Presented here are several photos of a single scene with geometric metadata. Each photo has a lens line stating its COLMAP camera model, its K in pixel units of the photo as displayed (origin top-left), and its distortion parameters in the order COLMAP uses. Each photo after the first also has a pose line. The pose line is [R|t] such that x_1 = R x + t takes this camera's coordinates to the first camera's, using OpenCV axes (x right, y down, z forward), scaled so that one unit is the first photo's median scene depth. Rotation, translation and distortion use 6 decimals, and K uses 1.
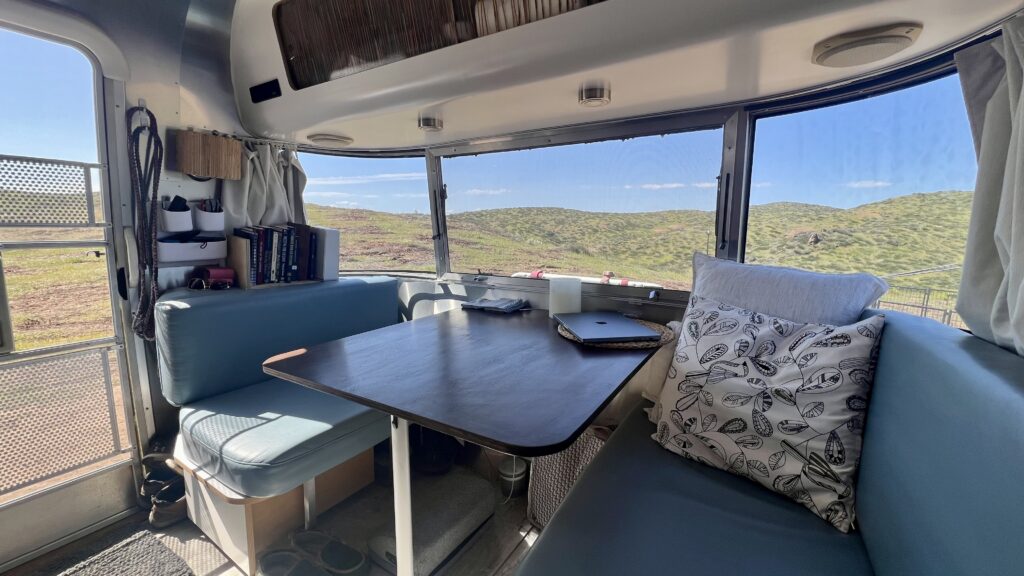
lens RADIAL K [[412.6, 0, 512.0], [0, 412.6, 288.0], [0, 0, 1]] dist [-0.003324, 0.000188]
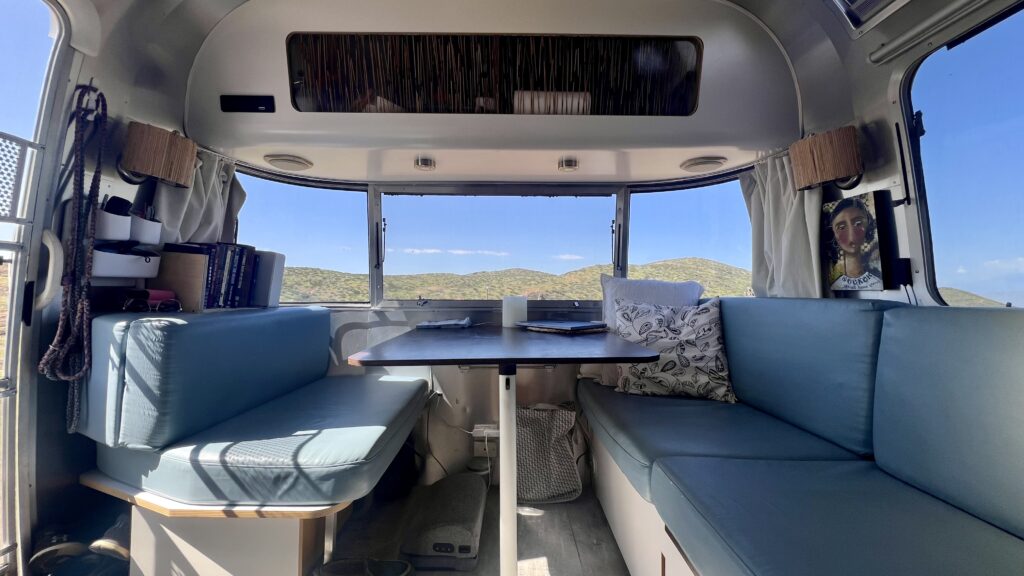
lens RADIAL K [[413.0, 0, 515.7], [0, 413.0, 285.9], [0, 0, 1]] dist [-0.001503, 0.000056]
pose [[0.840268, 0.003176, 0.542163, -0.697584], [0.080753, 0.988096, -0.130941, 0.141565], [-0.536124, 0.153807, 0.830008, -0.085758]]
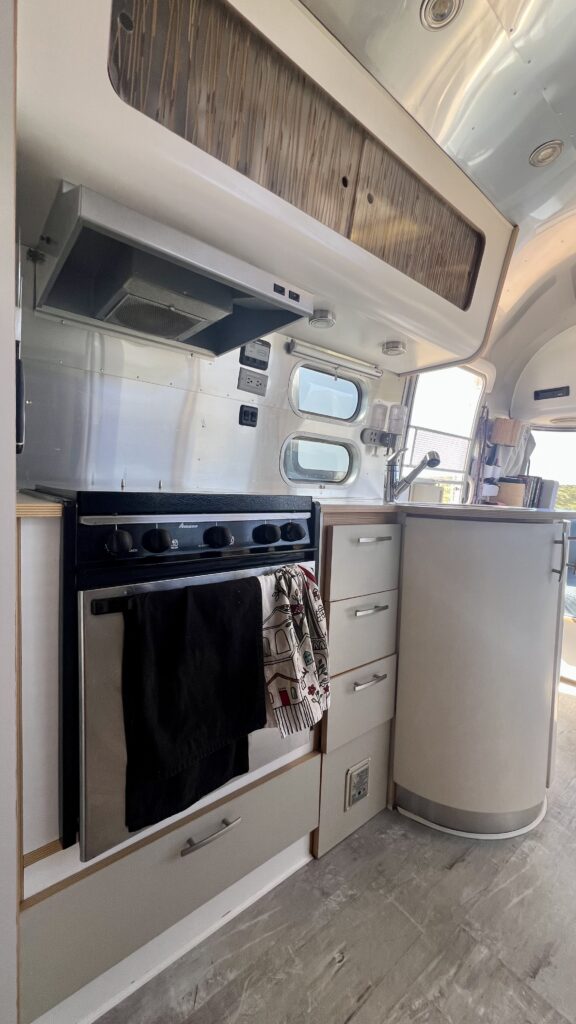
lens RADIAL K [[413.0, 0, 293.8], [0, 413.0, 509.6], [0, 0, 1]] dist [-0.001503, 0.000056]
pose [[0.951031, 0.041277, -0.306326, -1.228089], [-0.074444, 0.992458, -0.097389, 0.247108], [0.299996, 0.115424, 0.946932, -0.929646]]
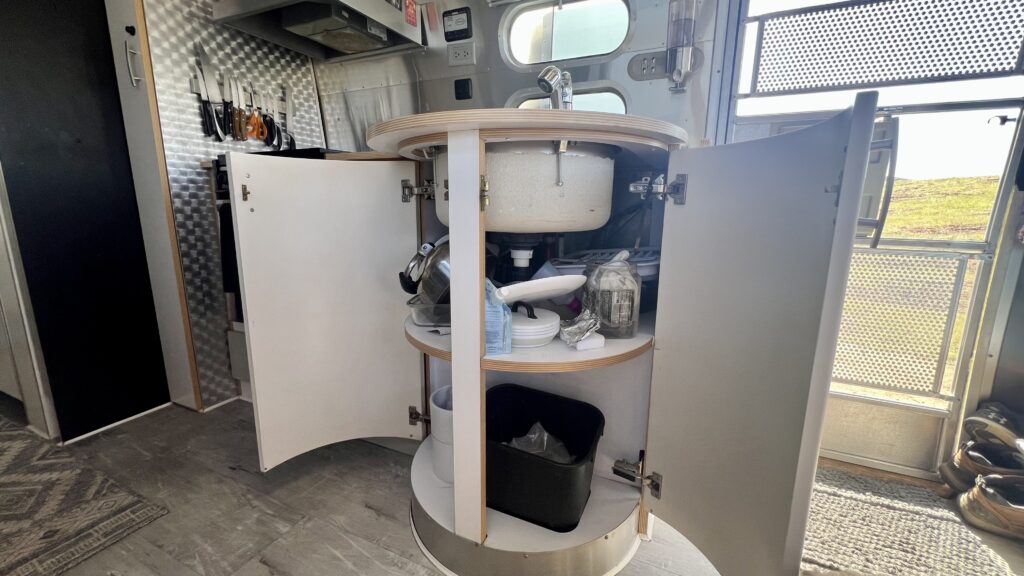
lens RADIAL K [[412.1, 0, 507.1], [0, 412.1, 283.3], [0, 0, 1]] dist [-0.001472, -0.000262]
pose [[0.117922, 0.184719, -0.975691, -0.399687], [-0.155056, 0.973920, 0.165643, 0.225763], [0.980842, 0.131754, 0.143488, 0.104504]]
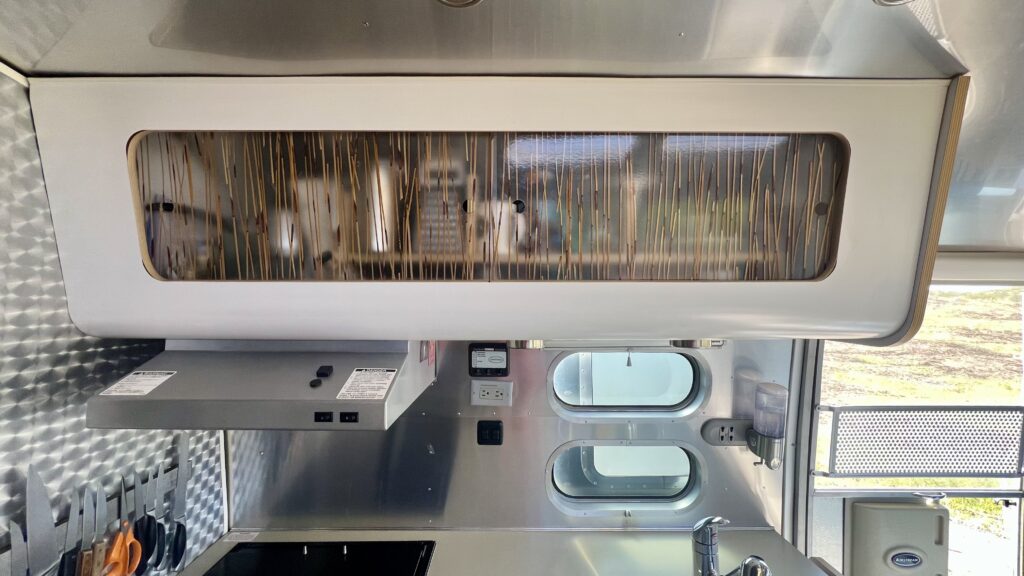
lens RADIAL K [[419.7, 0, 507.5], [0, 419.7, 283.3], [0, 0, 1]] dist [0.000249, -0.000117]
pose [[0.539822, -0.049646, -0.840314, -0.887086], [-0.121713, 0.983166, -0.136274, -0.313171], [0.832933, 0.175841, 0.524692, -0.436173]]
